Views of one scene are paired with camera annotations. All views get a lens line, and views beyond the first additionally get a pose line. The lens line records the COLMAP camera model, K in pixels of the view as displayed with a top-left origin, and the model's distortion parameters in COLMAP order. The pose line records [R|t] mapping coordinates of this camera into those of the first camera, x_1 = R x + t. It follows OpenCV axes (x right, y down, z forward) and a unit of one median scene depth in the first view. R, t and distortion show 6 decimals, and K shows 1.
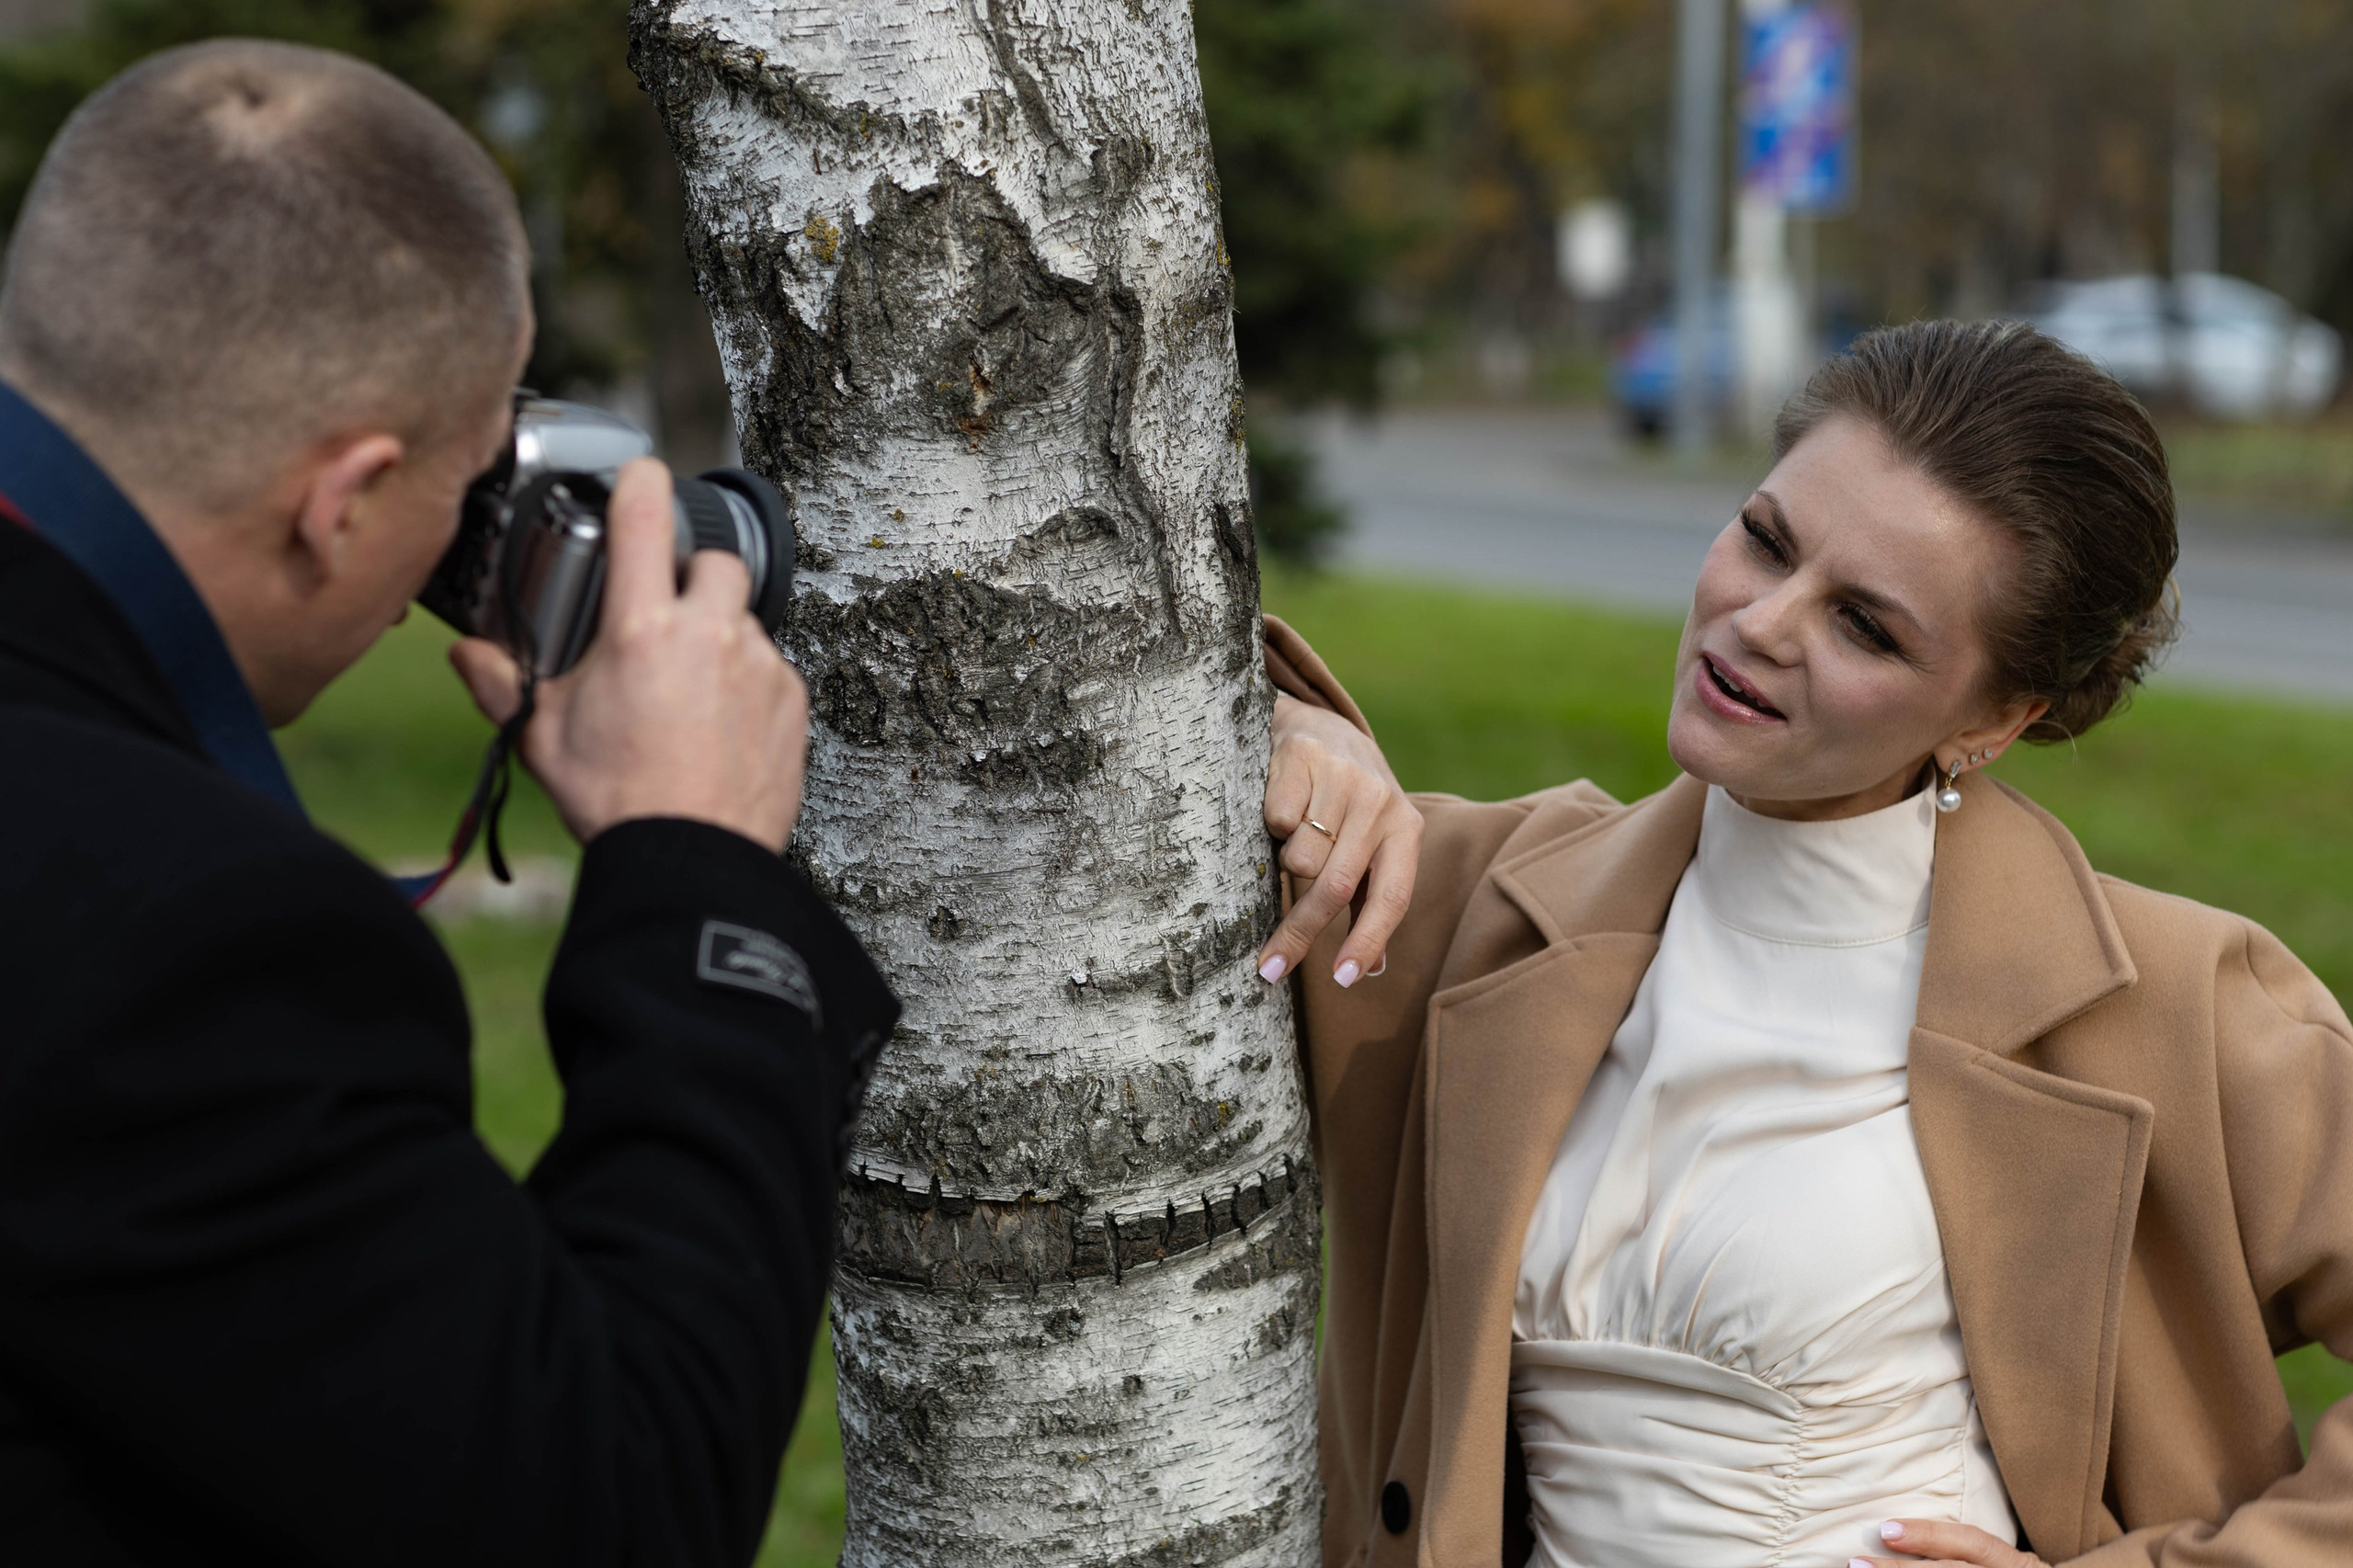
lens RADIAL K [[5653.7, 0, 1179.4], [0, 5653.7, 791.5], [0, 0, 1]] dist [-0.003124, 0.000000]
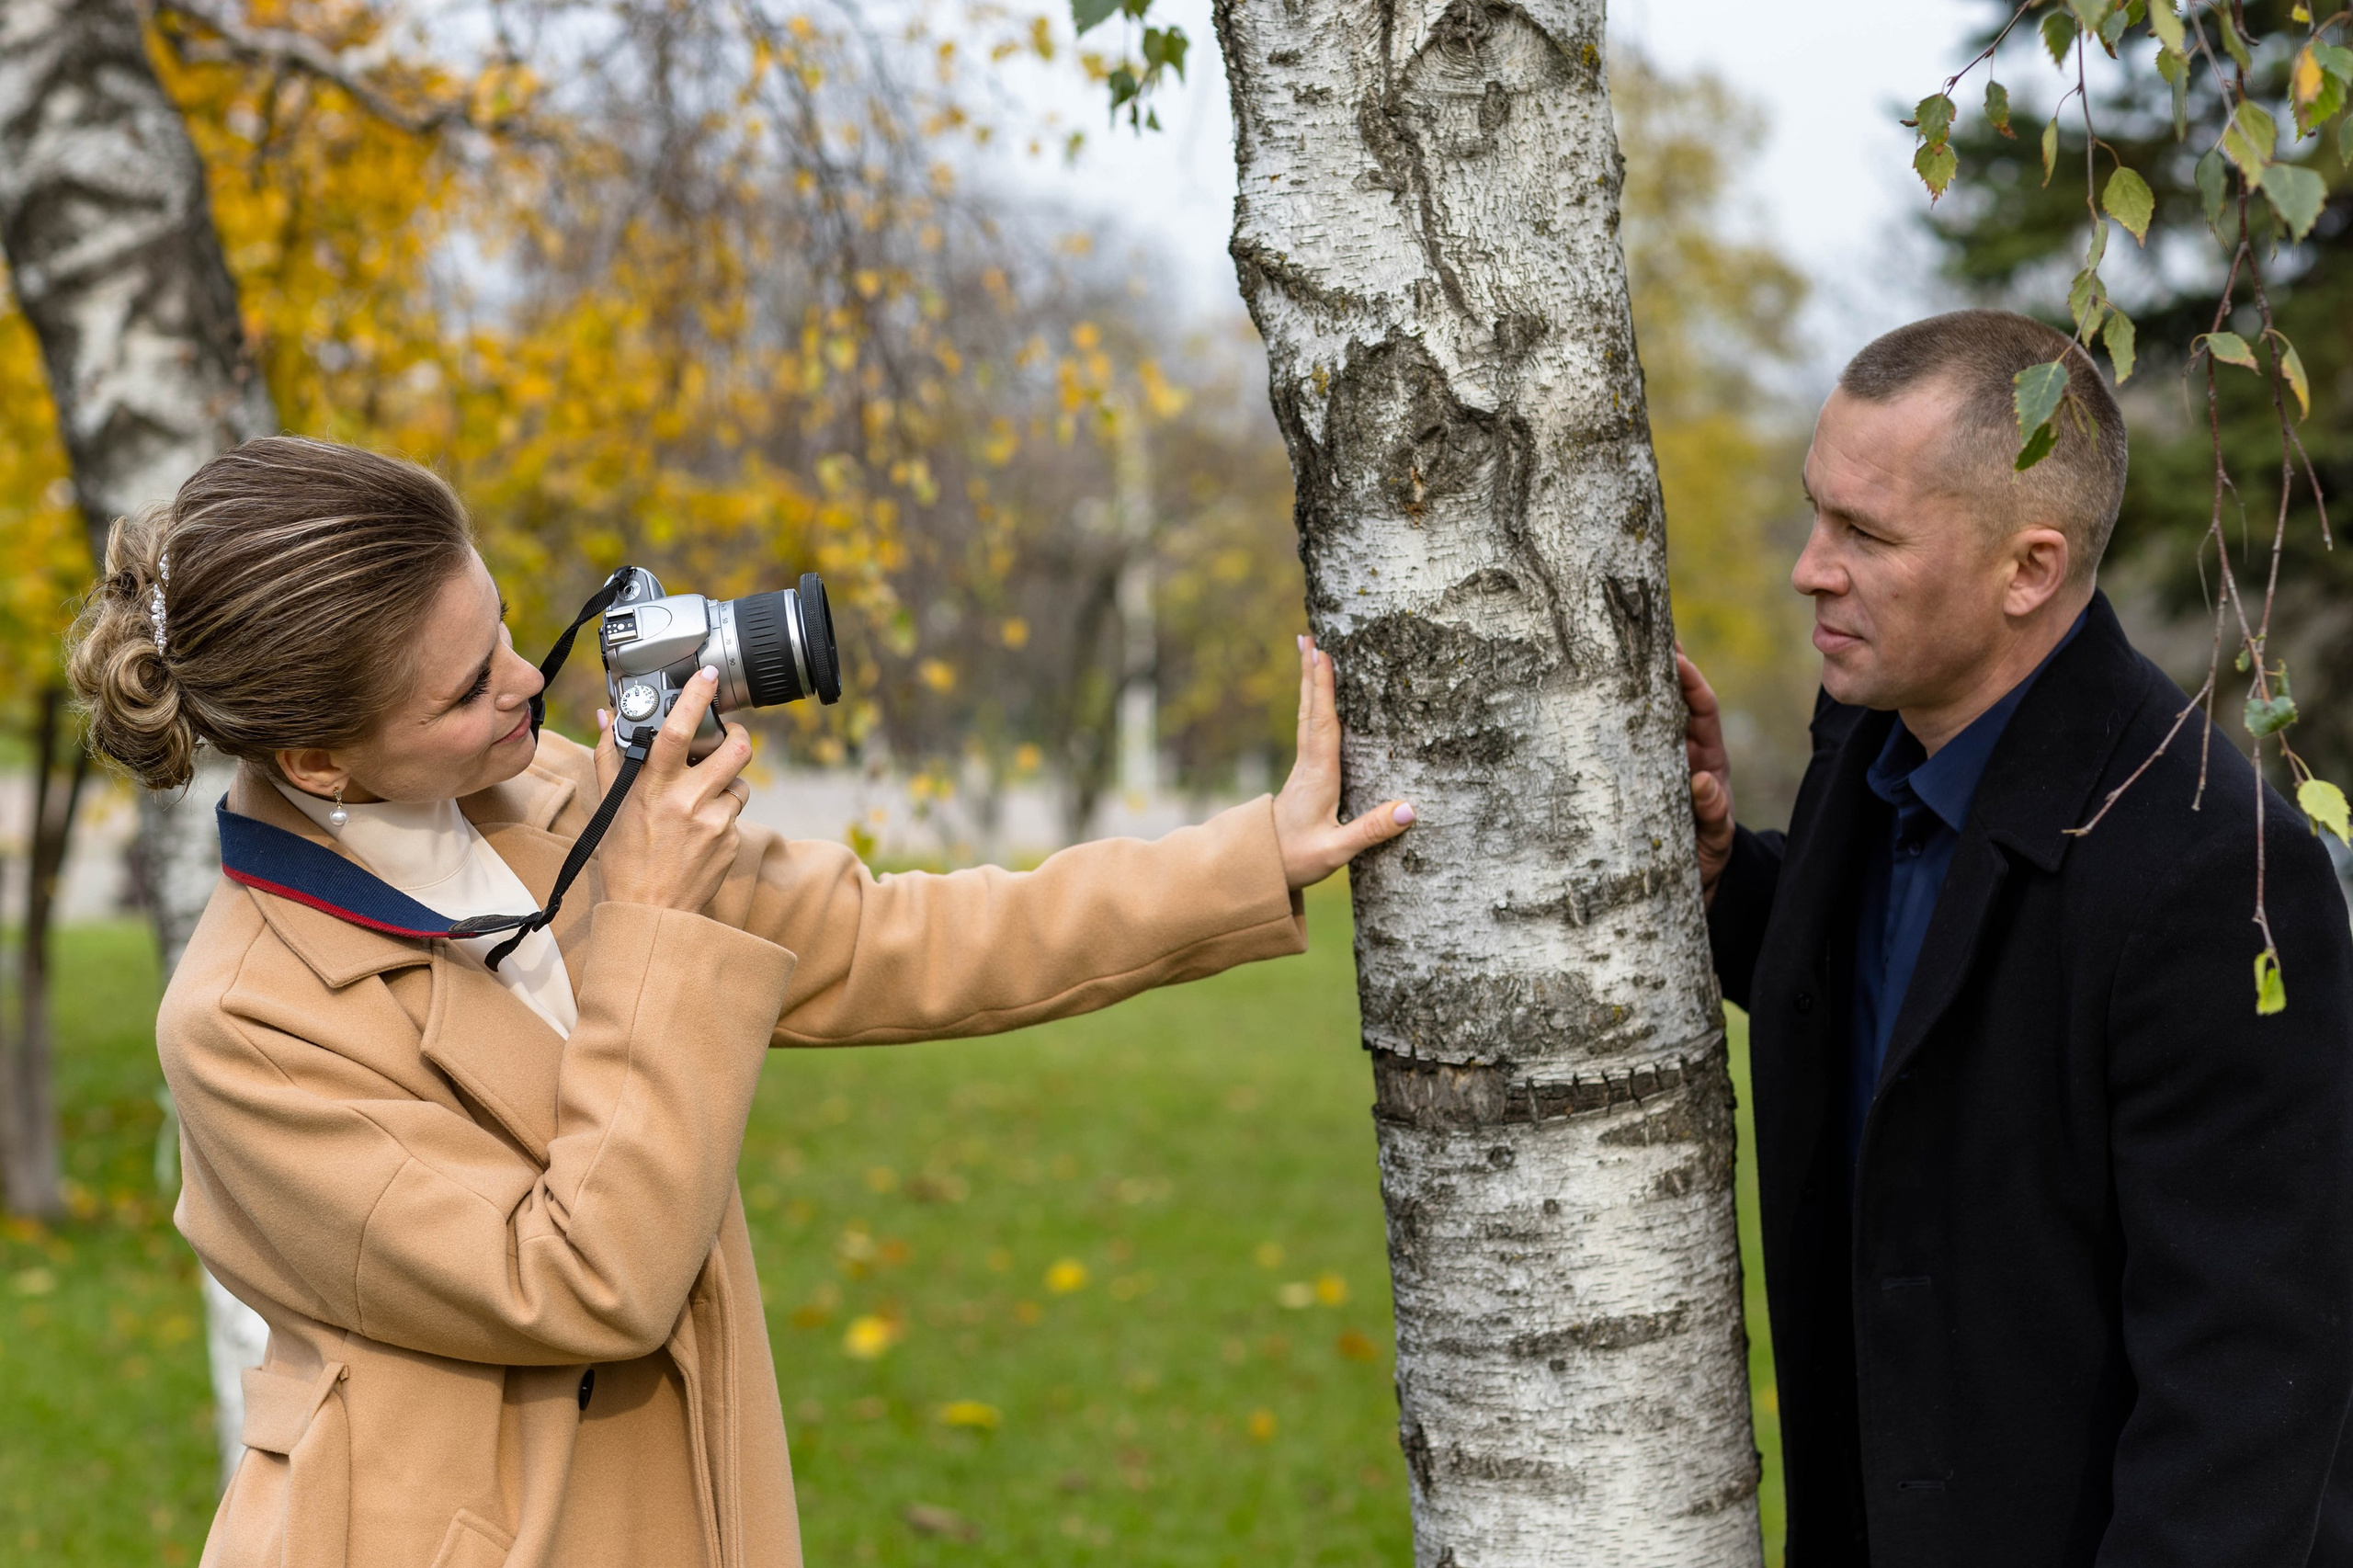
lens RADIAL K [[5653.7, 0, 1164.8], [0, 5653.7, 806.4], [0, 0, 1]] dist [-0.003124, 0.000000]
pose [[0.920128, 0.034374, -0.390107, 0.460327], [-0.071146, 0.994236, -0.080202, 0.128974], [0.385101, 0.101551, 0.917270, -0.346227]]
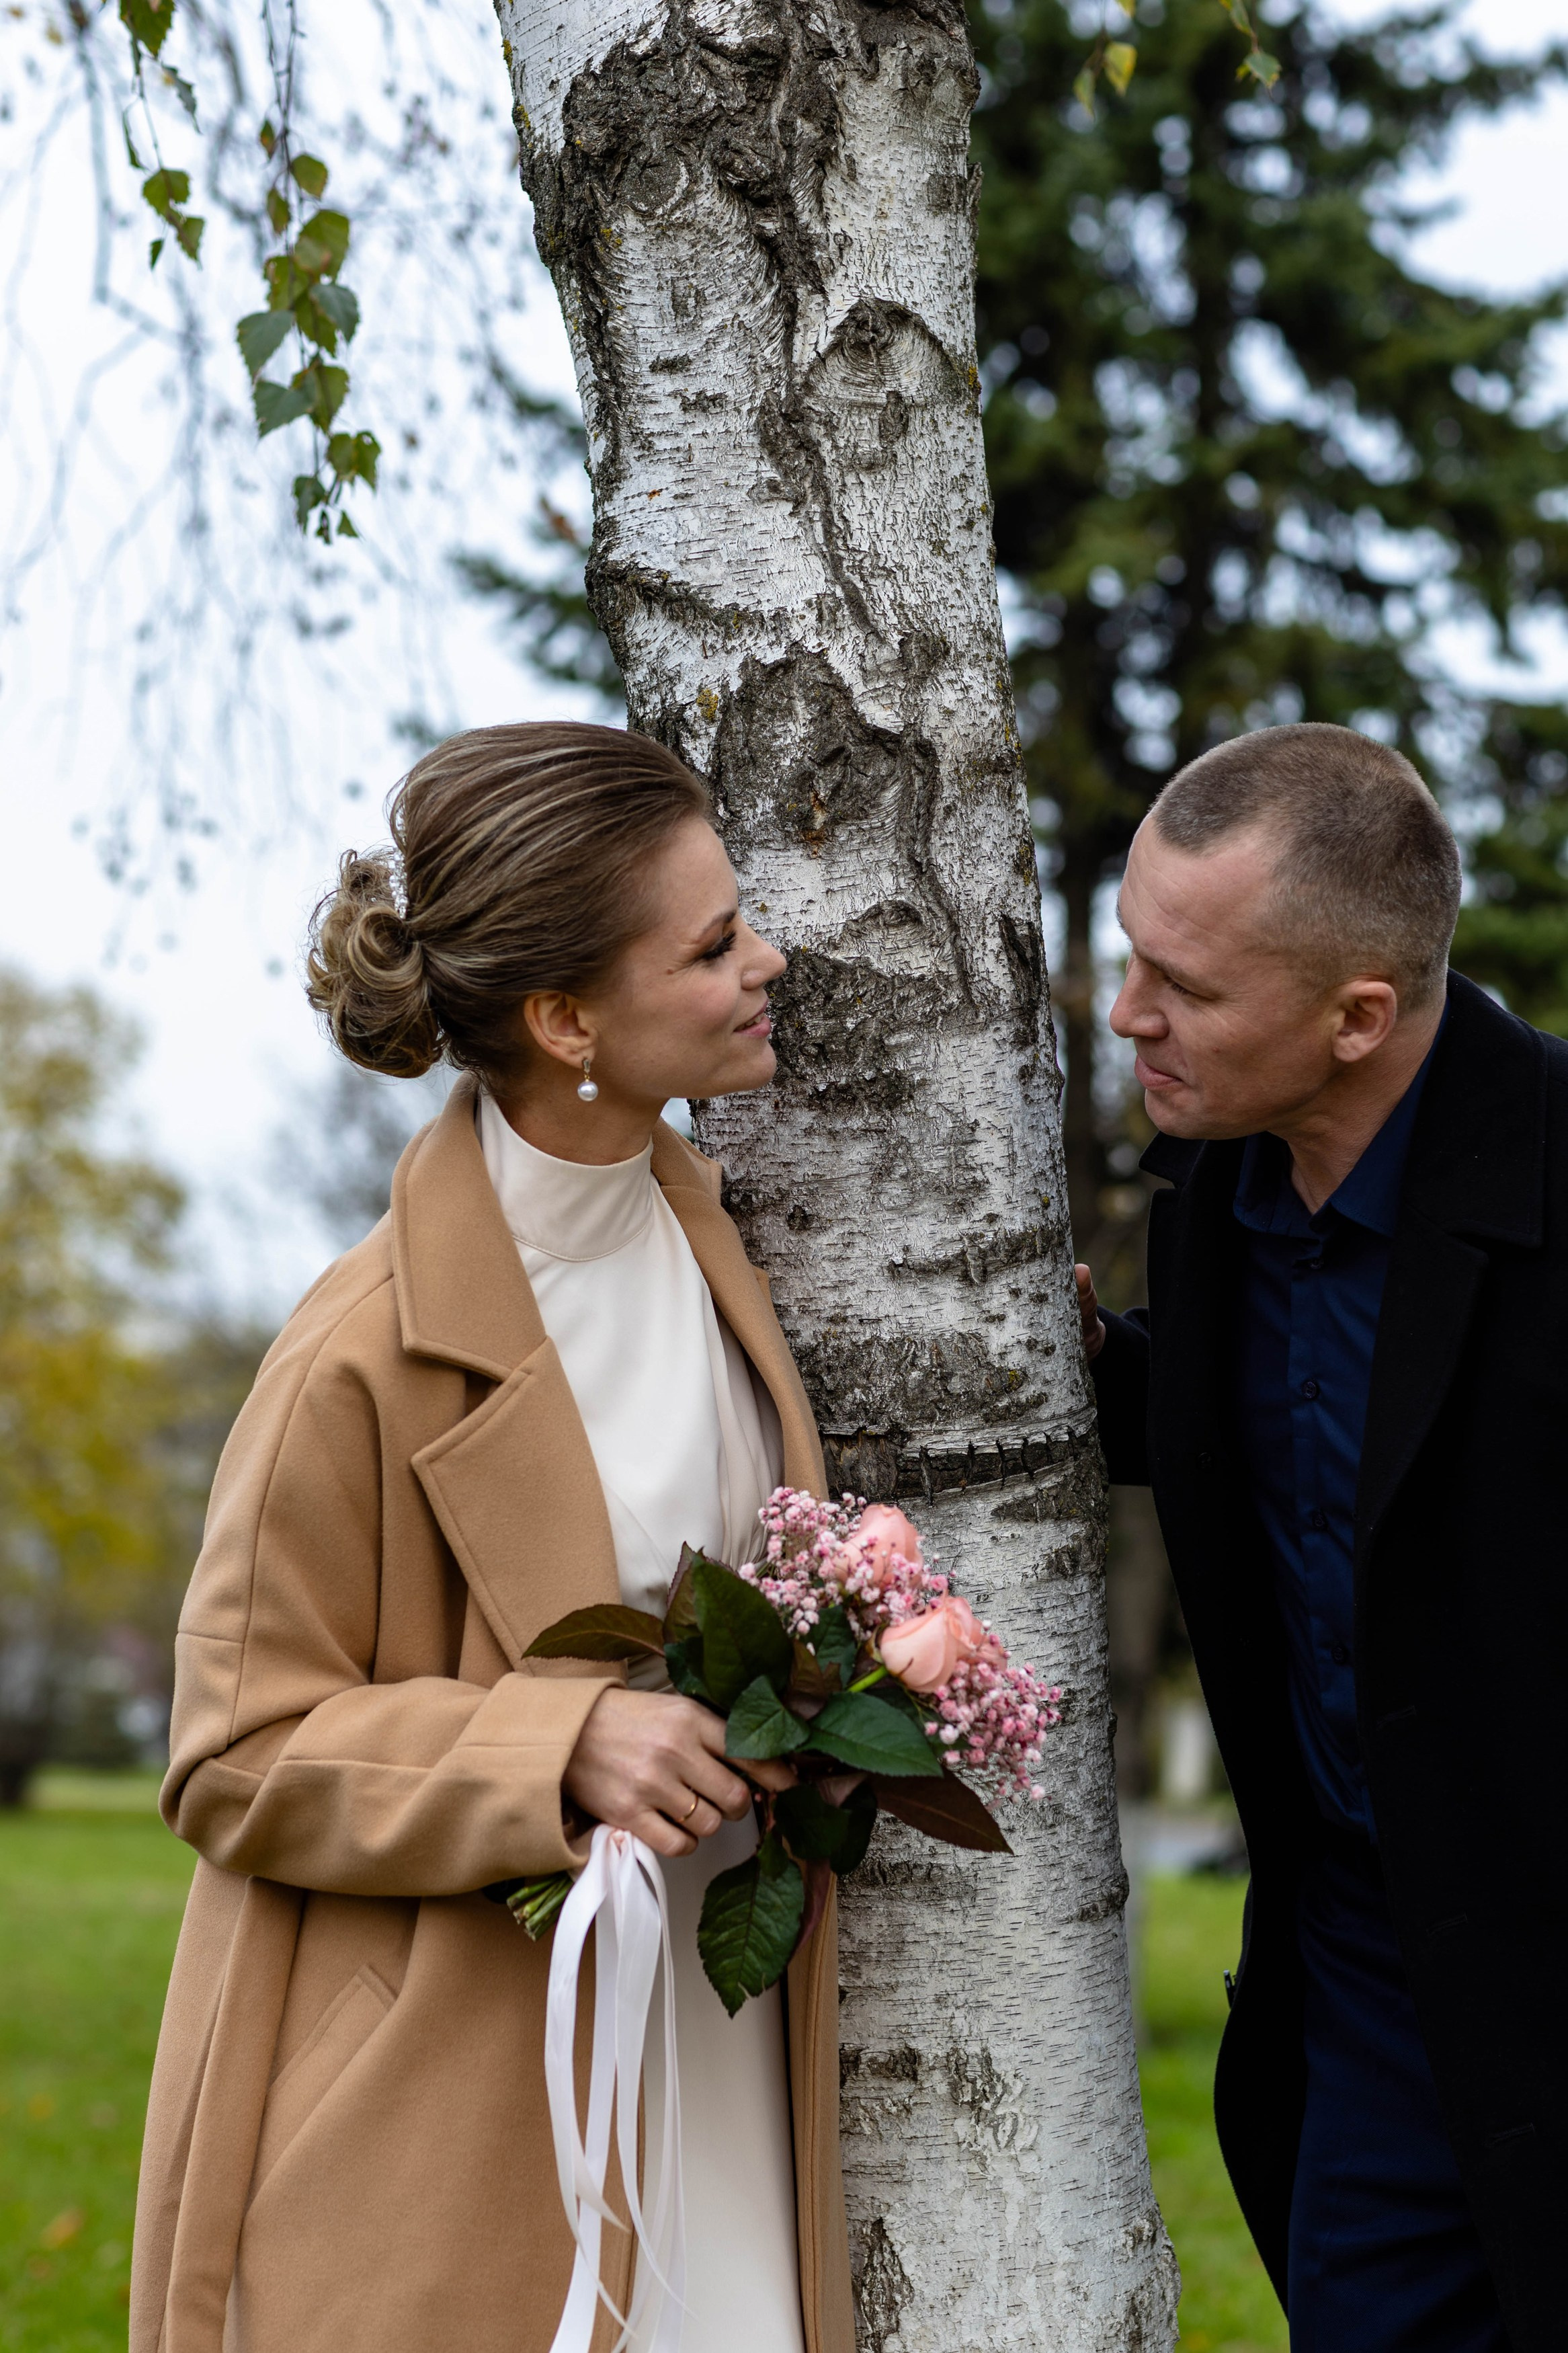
lens RADIAL K [[5653.0, 0, 788.0], [0, 5653.0, 1248.4], [0, 0, 1]] dist [-0.003124, 0.000000]
pose [[0.986498, -0.002246, -0.163757, 0.177512], [-0.028500, 0.982295, -0.185158, 0.280869], [0.161274, 0.187325, 0.968969, -0.313883]]
